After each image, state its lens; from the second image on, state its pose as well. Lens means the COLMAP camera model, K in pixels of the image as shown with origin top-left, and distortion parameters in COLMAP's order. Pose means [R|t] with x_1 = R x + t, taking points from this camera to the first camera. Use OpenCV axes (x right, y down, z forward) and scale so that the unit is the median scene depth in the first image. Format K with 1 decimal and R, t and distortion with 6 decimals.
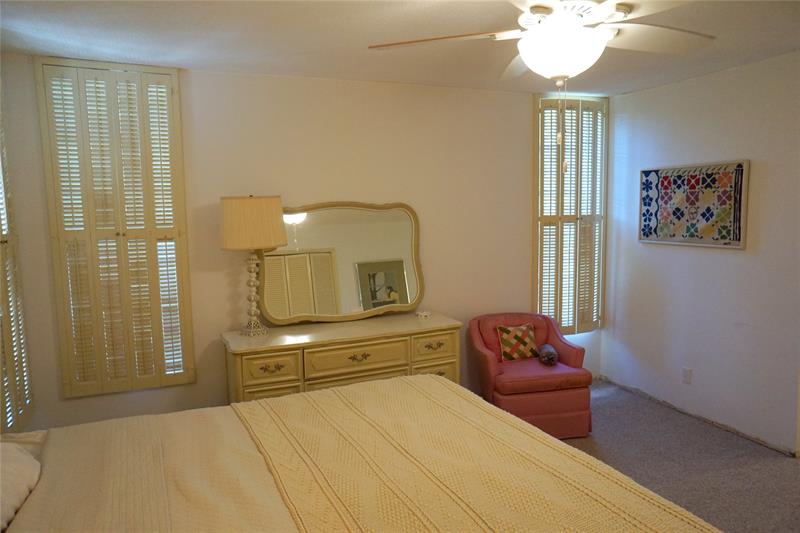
lens RADIAL K [[544.7, 0, 392.1], [0, 544.7, 266.8], [0, 0, 1]] dist [-0.064311, 0.089162]
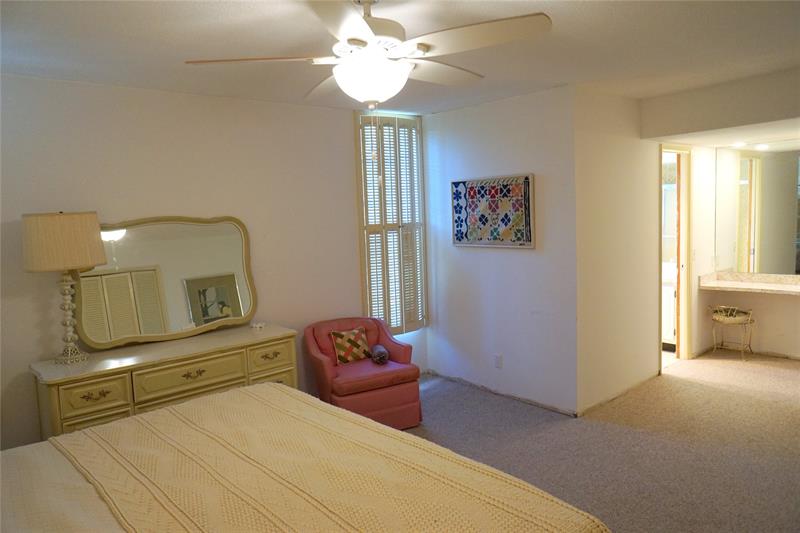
lens RADIAL K [[544.7, 0, 393.8], [0, 544.7, 267.0], [0, 0, 1]] dist [-0.064311, 0.089162]
pose [[0.952091, -0.049272, 0.301818, -0.001070], [0.055171, 0.998416, -0.011045, 0.003451], [-0.300796, 0.027167, 0.953301, -0.038270]]
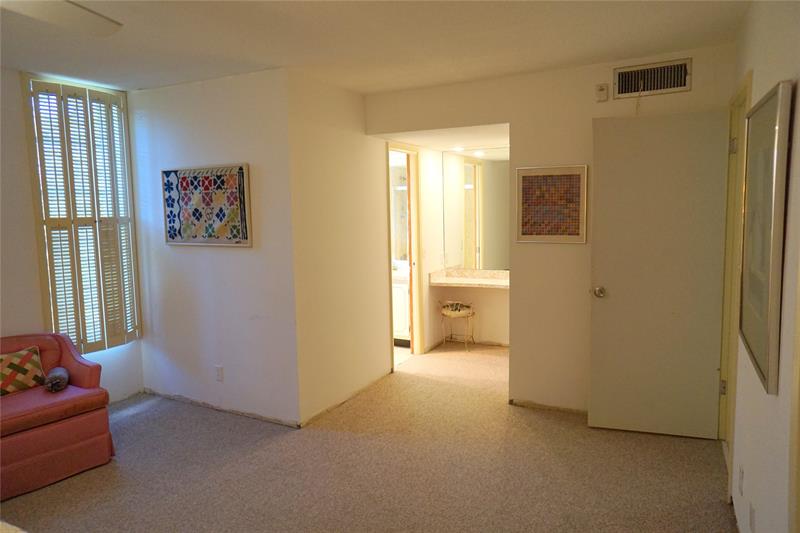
lens RADIAL K [[544.7, 0, 395.2], [0, 544.7, 265.9], [0, 0, 1]] dist [-0.064311, 0.089162]
pose [[0.759422, -0.062264, 0.647612, 0.162770], [0.072337, 0.997319, 0.011060, 0.013217], [-0.646564, 0.038448, 0.761890, -0.002269]]
